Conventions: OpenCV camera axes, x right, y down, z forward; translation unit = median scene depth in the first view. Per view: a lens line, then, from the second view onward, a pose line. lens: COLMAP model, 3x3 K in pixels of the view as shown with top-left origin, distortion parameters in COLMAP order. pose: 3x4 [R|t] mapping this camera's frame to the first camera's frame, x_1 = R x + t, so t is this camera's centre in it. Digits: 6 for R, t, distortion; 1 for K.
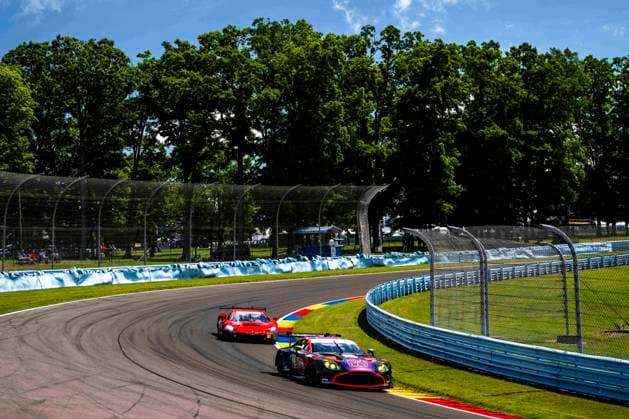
lens RADIAL K [[1382.9, 0, 297.3], [0, 1382.9, 209.7], [0, 0, 1]] dist [0.031922, -0.220035]
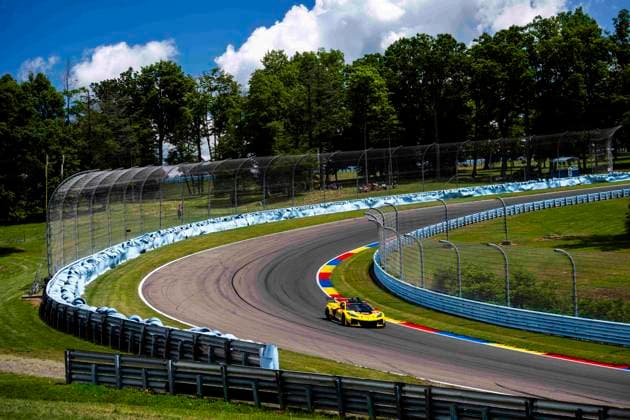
lens RADIAL K [[1344.3, 0, 298.5], [0, 1344.3, 208.3], [0, 0, 1]] dist [0.019065, -0.129964]
pose [[0.904270, -0.016600, -0.426637, 0.445089], [0.058662, 0.994598, 0.085637, -0.088423], [0.422911, -0.102467, 0.900359, -0.554400]]
